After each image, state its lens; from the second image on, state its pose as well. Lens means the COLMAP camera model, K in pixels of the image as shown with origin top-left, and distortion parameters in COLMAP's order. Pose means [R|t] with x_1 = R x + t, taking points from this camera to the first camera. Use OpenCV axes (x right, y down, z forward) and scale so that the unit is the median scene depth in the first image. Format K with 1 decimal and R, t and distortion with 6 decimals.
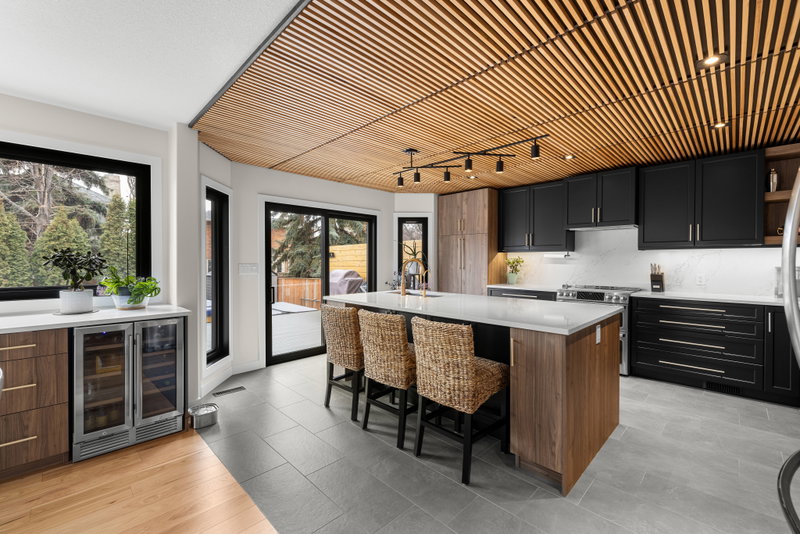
lens RADIAL K [[338.0, 0, 396.9], [0, 338.0, 266.4], [0, 0, 1]] dist [0.000282, 0.000198]
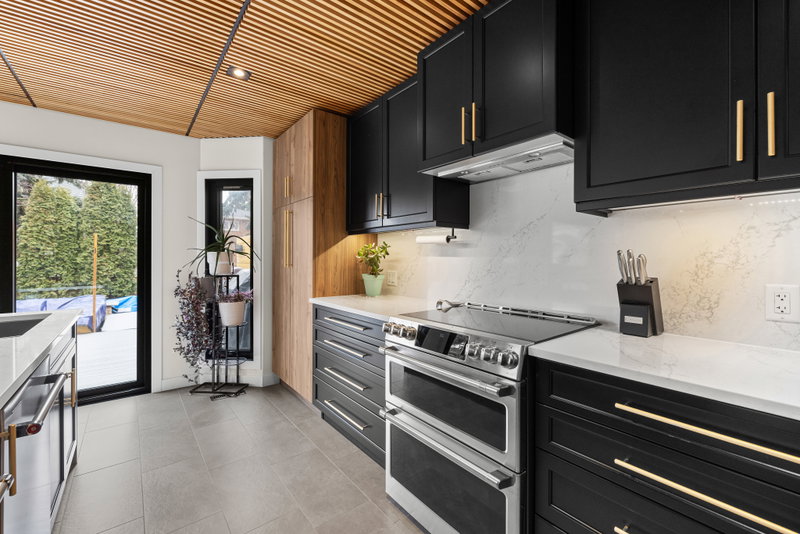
lens RADIAL K [[332.2, 0, 400.3], [0, 332.2, 261.3], [0, 0, 1]] dist [-0.003823, -0.000296]
pose [[0.994661, 0.000249, -0.103195, 0.526918], [-0.001109, 0.999965, -0.008273, 0.004401], [0.103190, 0.008343, 0.994627, 0.598061]]
